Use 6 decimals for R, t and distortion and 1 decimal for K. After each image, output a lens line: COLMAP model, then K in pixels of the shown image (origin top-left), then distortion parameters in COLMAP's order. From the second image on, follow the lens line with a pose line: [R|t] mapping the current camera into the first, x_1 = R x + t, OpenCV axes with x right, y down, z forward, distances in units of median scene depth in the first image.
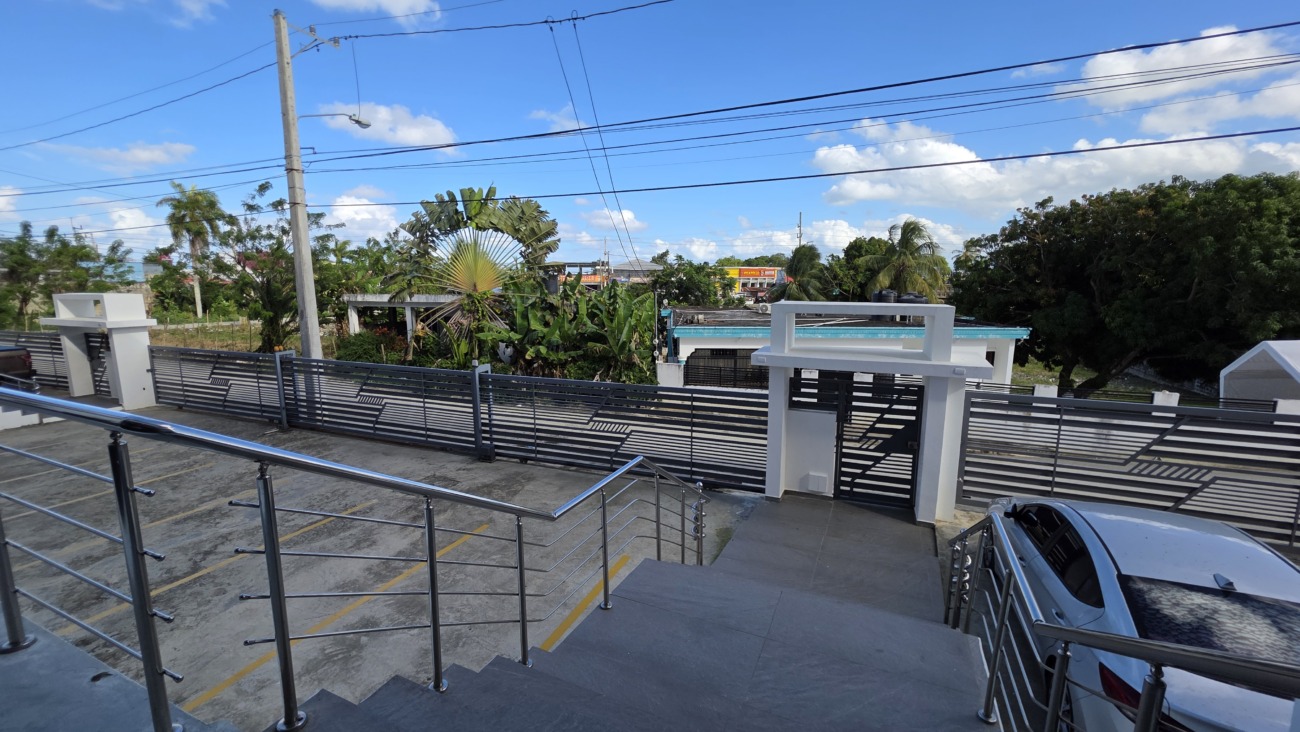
lens RADIAL K [[521.2, 0, 644.3], [0, 521.2, 360.2], [0, 0, 1]] dist [0.000157, -0.000075]
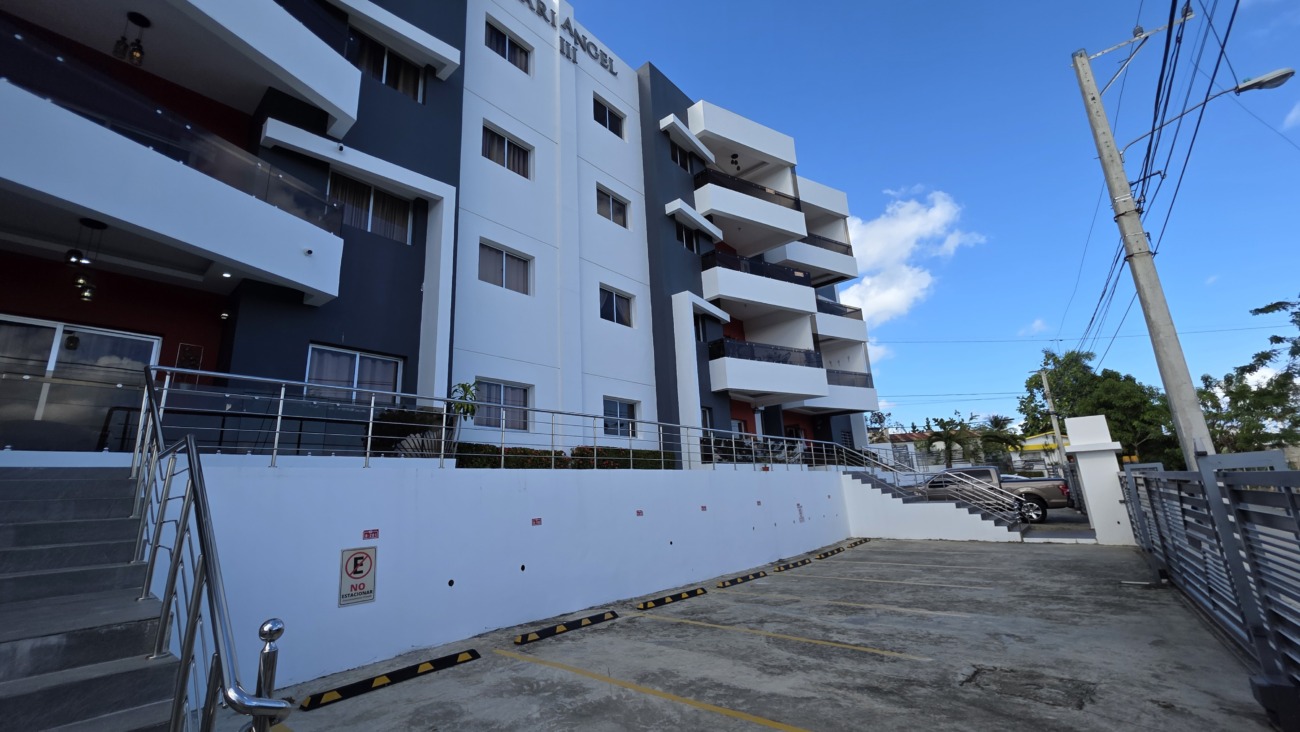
lens RADIAL K [[521.2, 0, 645.7], [0, 521.2, 363.0], [0, 0, 1]] dist [0.000157, -0.000075]
pose [[-0.286566, -0.226848, -0.930817, 0.113658], [-0.089294, 0.973659, -0.209799, 0.038094], [0.953890, 0.022995, -0.299274, 0.390672]]
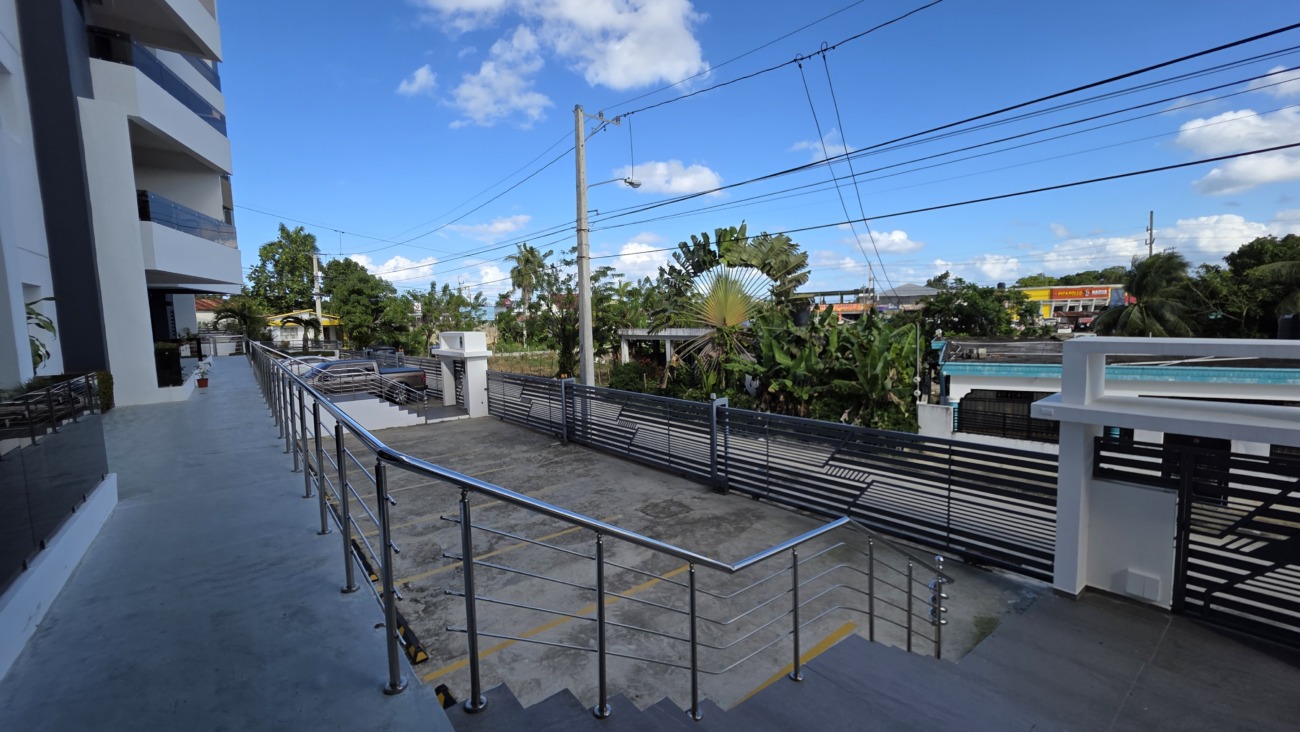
lens RADIAL K [[521.2, 0, 643.3], [0, 521.2, 360.7], [0, 0, 1]] dist [0.000157, -0.000075]
pose [[0.884537, 0.015703, -0.466205, 0.019694], [-0.042113, 0.998040, -0.046285, -0.006181], [0.464564, 0.060575, 0.883465, 0.004188]]
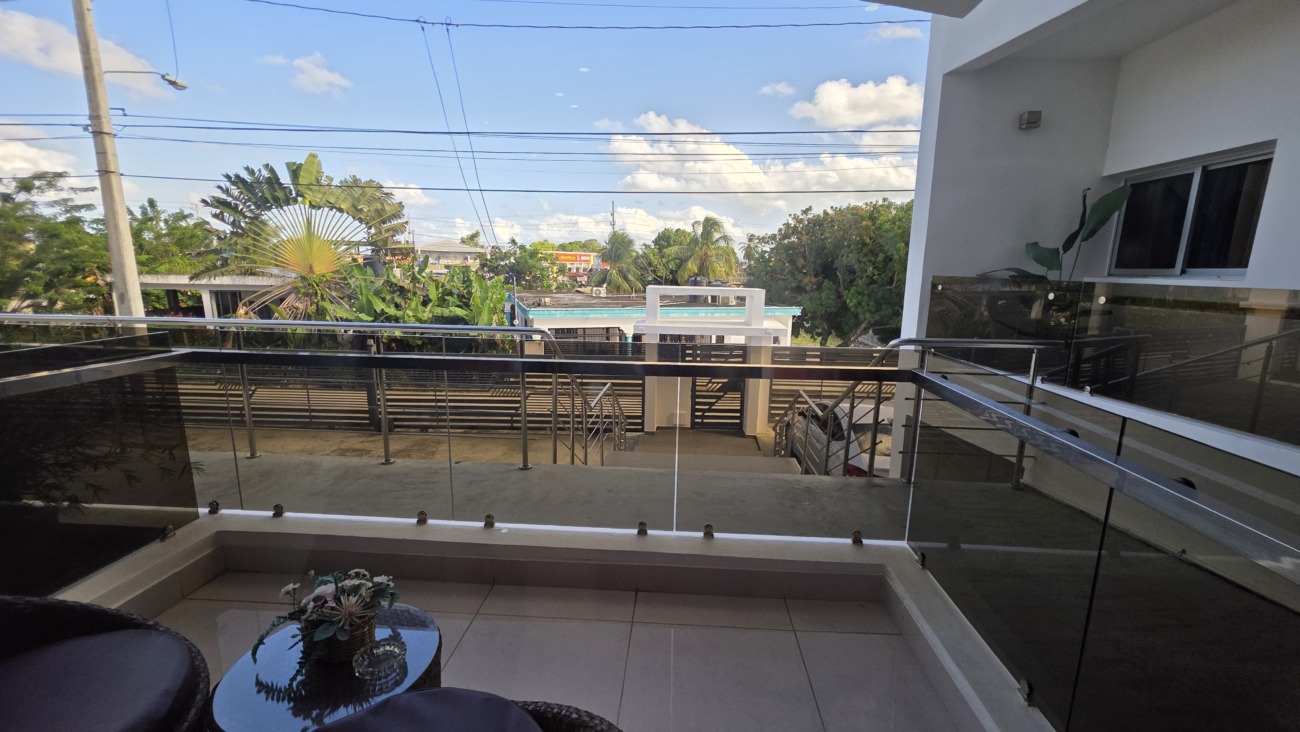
lens RADIAL K [[521.2, 0, 650.3], [0, 521.2, 352.8], [0, 0, 1]] dist [0.000157, -0.000075]
pose [[0.935053, -0.038892, 0.352369, -0.087910], [0.033362, 0.999207, 0.021755, 0.012232], [-0.352936, -0.008586, 0.935608, -0.103306]]
